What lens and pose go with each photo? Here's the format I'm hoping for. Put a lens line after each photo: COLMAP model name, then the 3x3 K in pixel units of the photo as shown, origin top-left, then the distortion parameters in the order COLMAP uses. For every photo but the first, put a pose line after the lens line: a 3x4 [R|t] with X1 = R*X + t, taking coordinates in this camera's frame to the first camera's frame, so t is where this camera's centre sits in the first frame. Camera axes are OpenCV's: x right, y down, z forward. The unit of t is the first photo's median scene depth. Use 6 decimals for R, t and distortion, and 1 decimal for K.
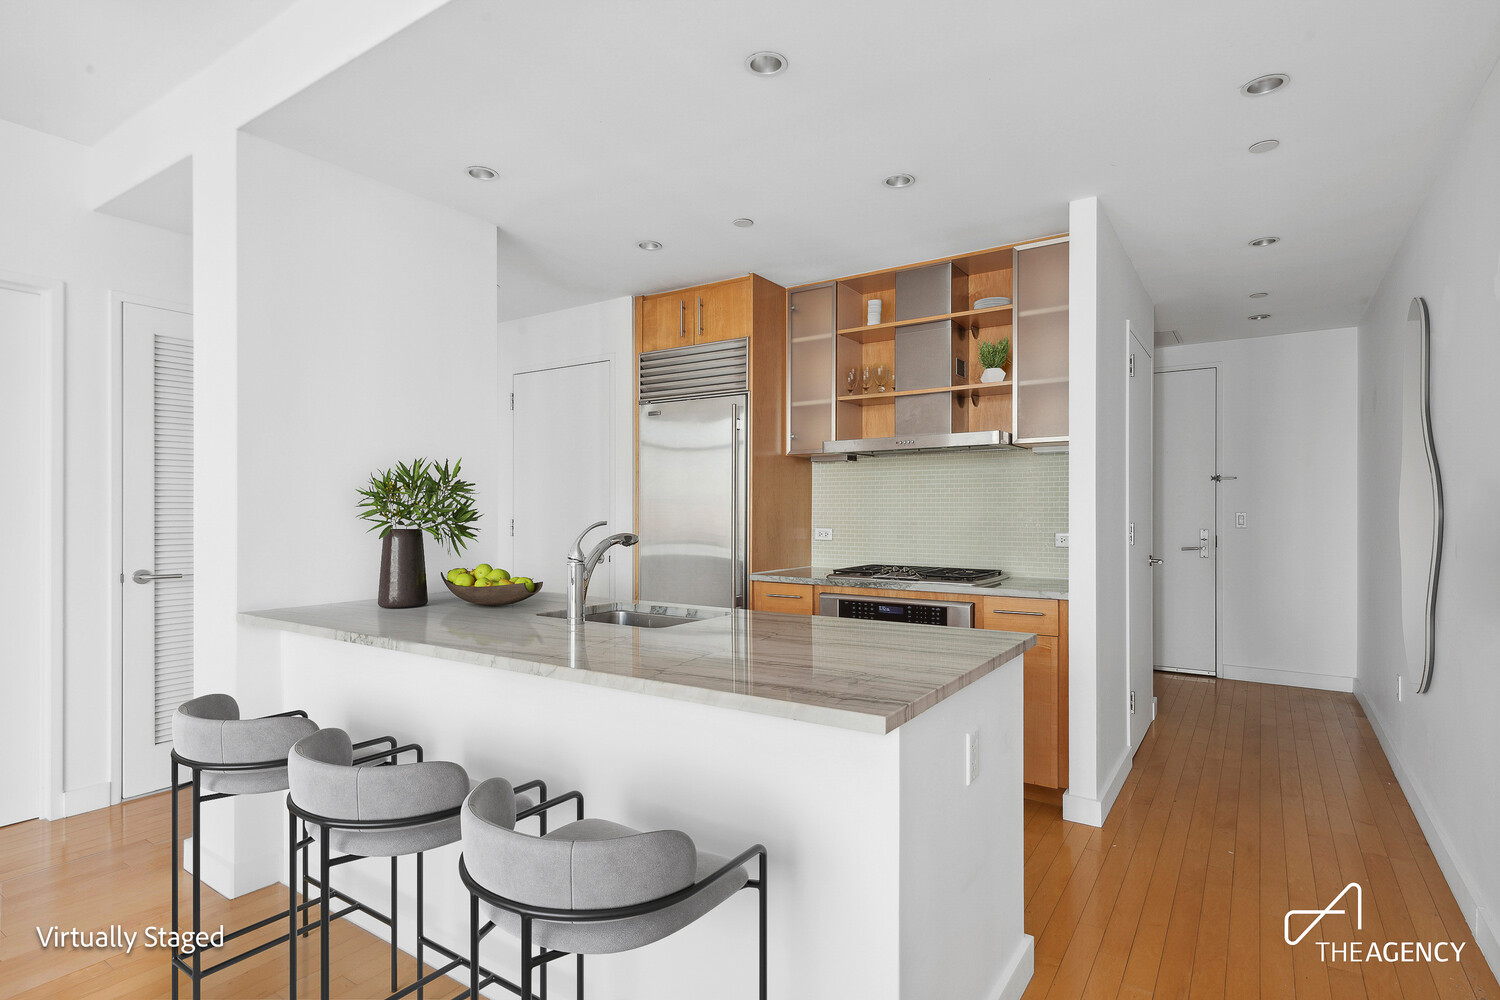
lens RADIAL K [[770.4, 0, 749.7], [0, 770.4, 507.7], [0, 0, 1]] dist [0.000815, 0.000021]
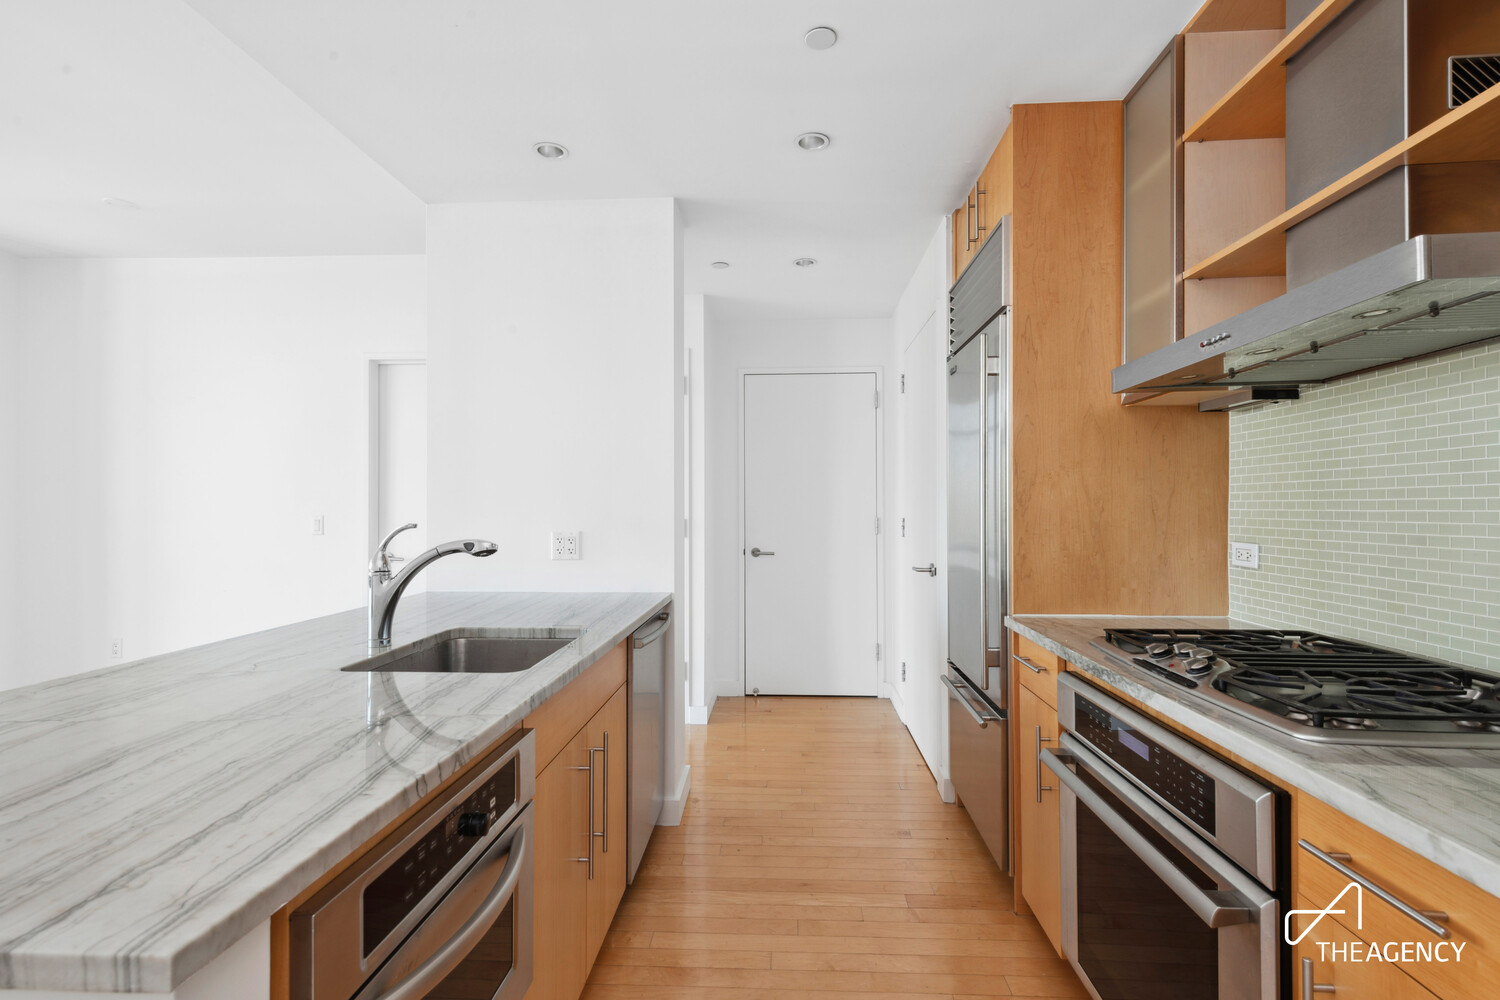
lens RADIAL K [[689.5, 0, 745.7], [0, 689.5, 500.1], [0, 0, 1]] dist [0.000148, -0.000018]
pose [[0.493510, -0.005674, -0.869722, 0.321546], [0.006557, 0.999975, -0.002804, -0.001836], [0.869715, -0.004319, 0.493535, 0.501412]]
